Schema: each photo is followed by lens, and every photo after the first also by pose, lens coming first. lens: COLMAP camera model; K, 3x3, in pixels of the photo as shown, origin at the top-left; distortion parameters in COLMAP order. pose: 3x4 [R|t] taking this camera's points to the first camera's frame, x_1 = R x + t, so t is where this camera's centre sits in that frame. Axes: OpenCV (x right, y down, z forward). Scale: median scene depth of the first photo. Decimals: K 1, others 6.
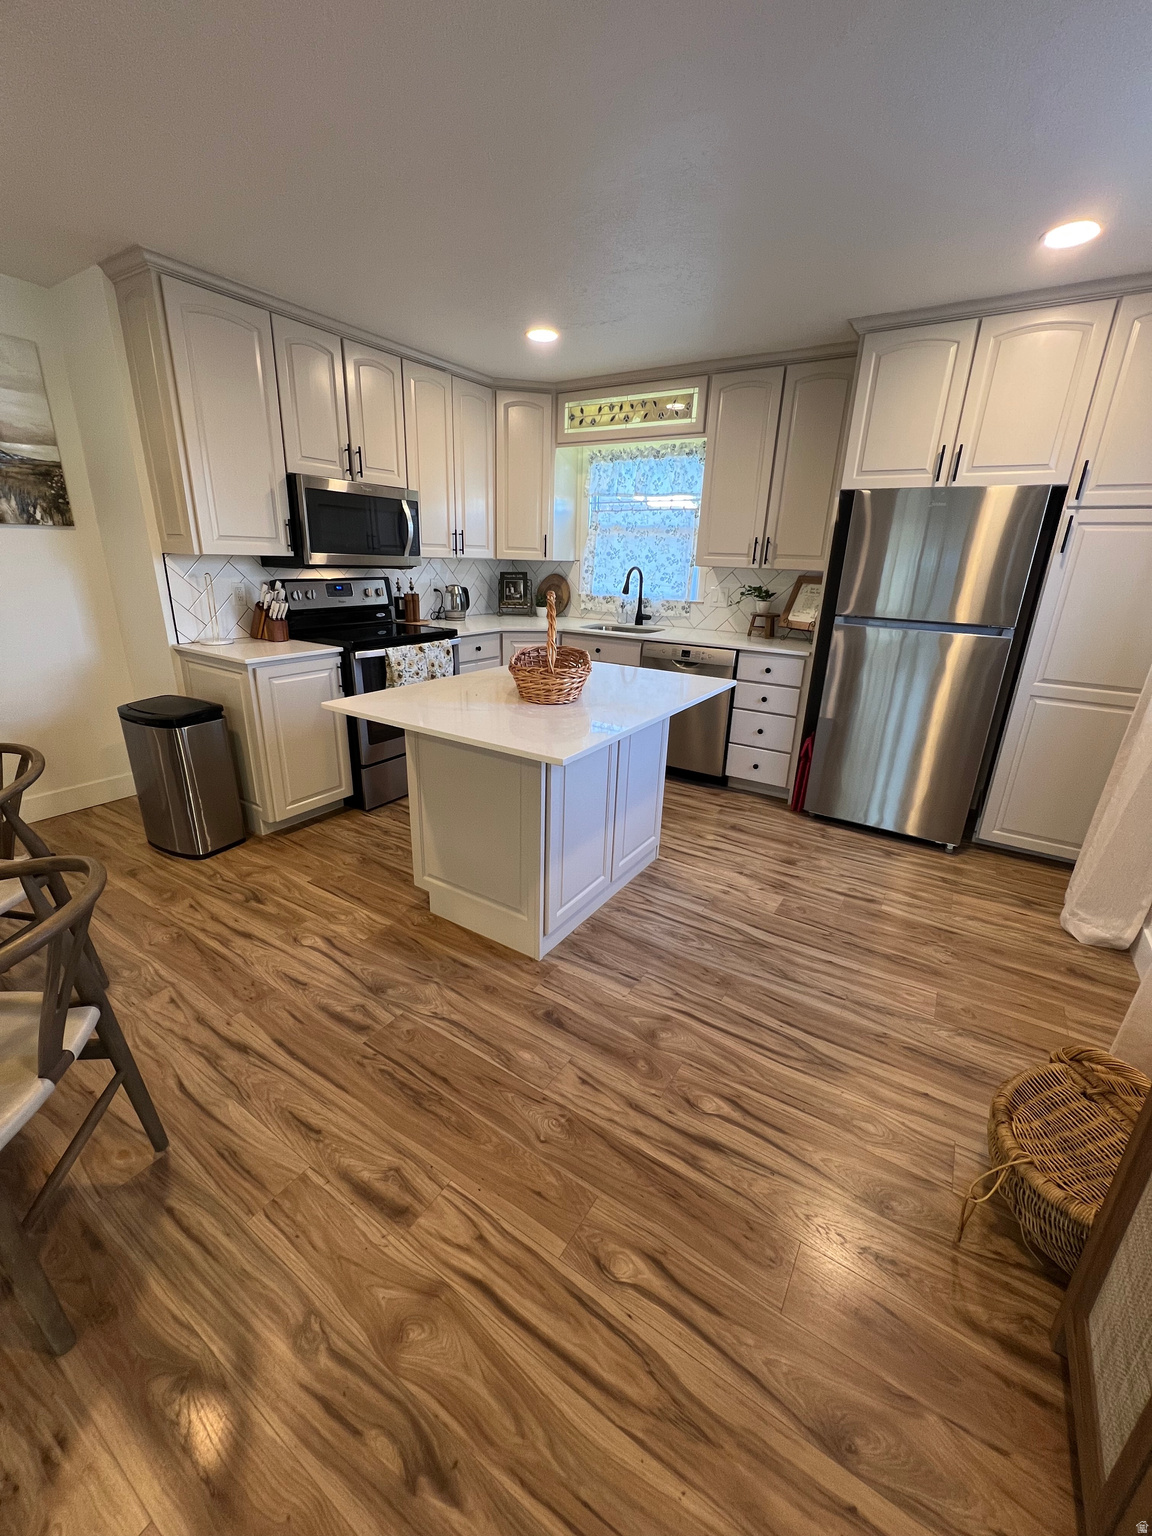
lens RADIAL K [[611.8, 0, 569.2], [0, 611.8, 765.2], [0, 0, 1]] dist [-0.001697, 0.000523]
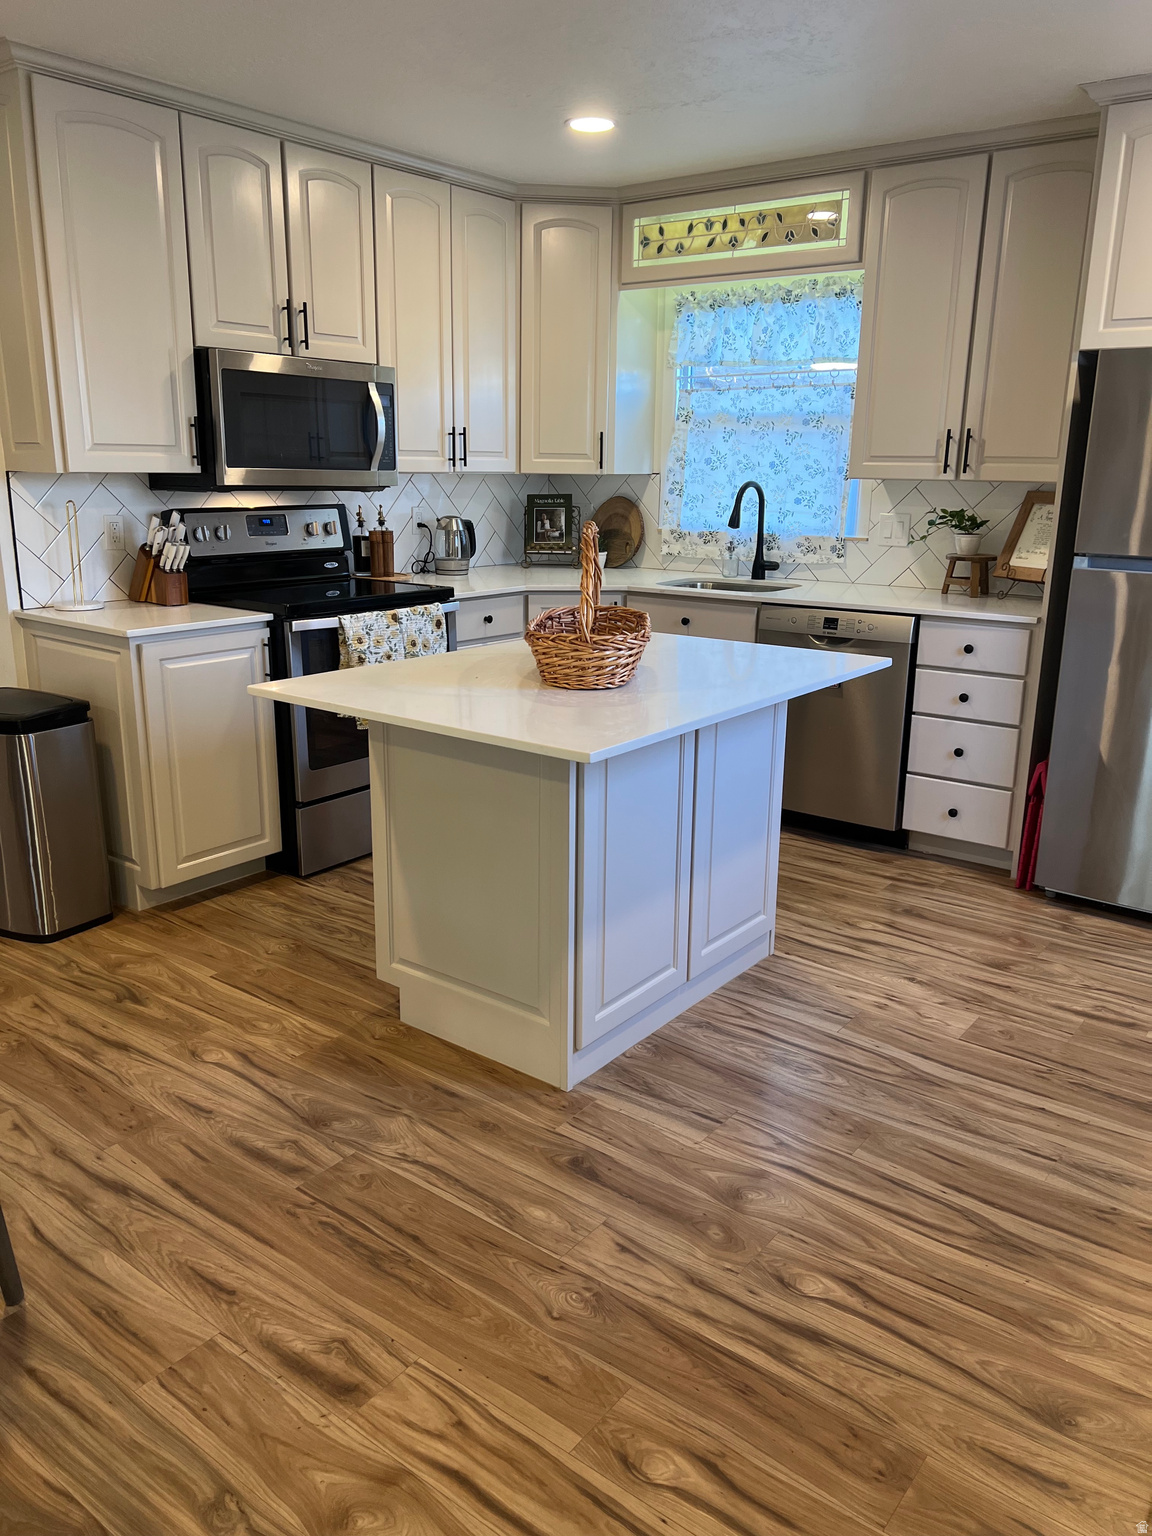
lens RADIAL K [[1146.1, 0, 577.4], [0, 1146.1, 774.3], [0, 0, 1]] dist [0.052990, -0.065101]
pose [[0.996933, 0.003927, -0.078161, 0.048390], [-0.009161, 0.997730, -0.066720, 0.063229], [0.077721, 0.067231, 0.994706, -0.191011]]
